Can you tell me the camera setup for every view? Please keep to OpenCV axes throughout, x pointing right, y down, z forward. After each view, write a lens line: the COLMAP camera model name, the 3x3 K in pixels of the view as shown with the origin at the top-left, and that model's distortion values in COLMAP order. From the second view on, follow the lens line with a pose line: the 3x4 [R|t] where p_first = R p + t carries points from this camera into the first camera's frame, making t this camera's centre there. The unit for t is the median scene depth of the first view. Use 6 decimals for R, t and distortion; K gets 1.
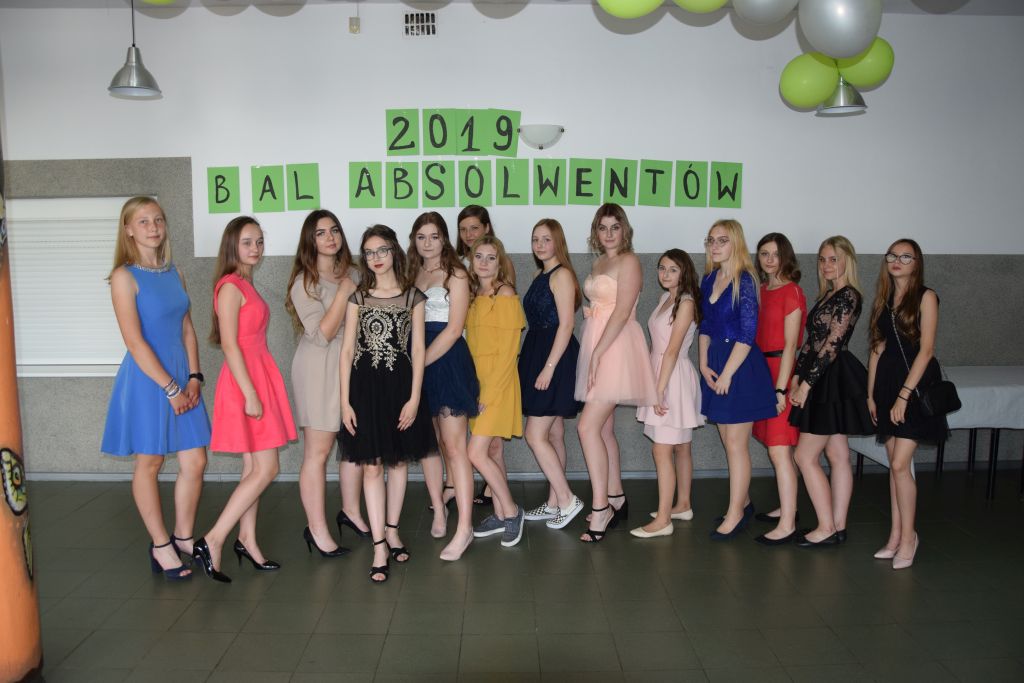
lens RADIAL K [[792.8, 0, 513.1], [0, 792.8, 340.2], [0, 0, 1]] dist [-0.038528, -0.001166]
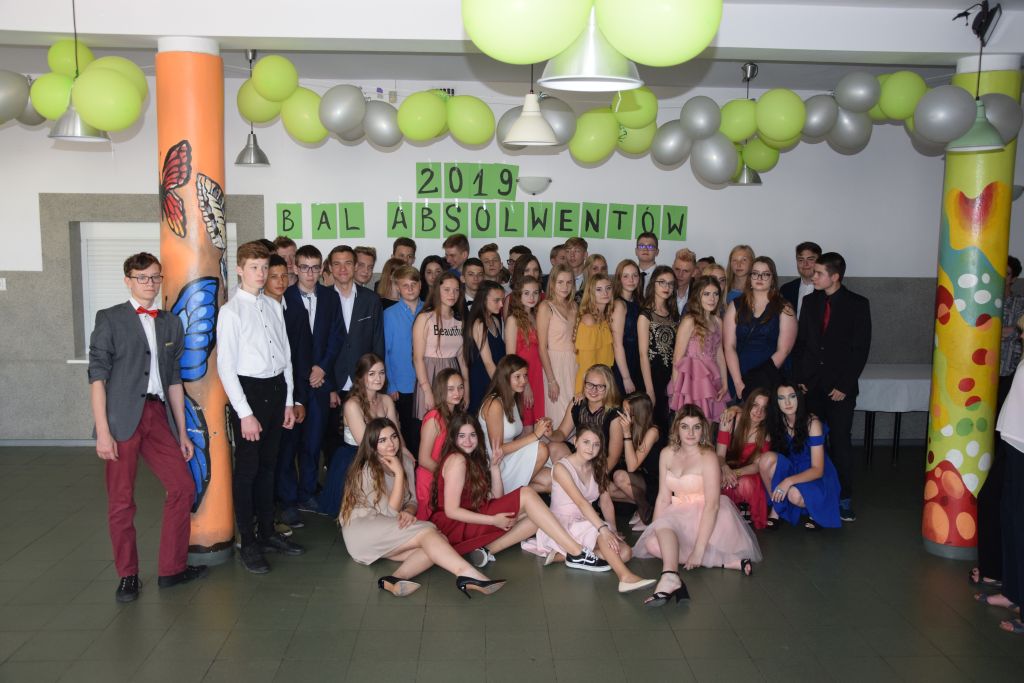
lens RADIAL K [[974.9, 0, 510.9], [0, 974.9, 342.2], [0, 0, 1]] dist [0.005670, 0.000000]
pose [[0.999550, 0.013317, 0.026881, -0.043070], [-0.013897, 0.999672, 0.021505, -0.030843], [-0.026586, -0.021869, 0.999407, -0.626244]]
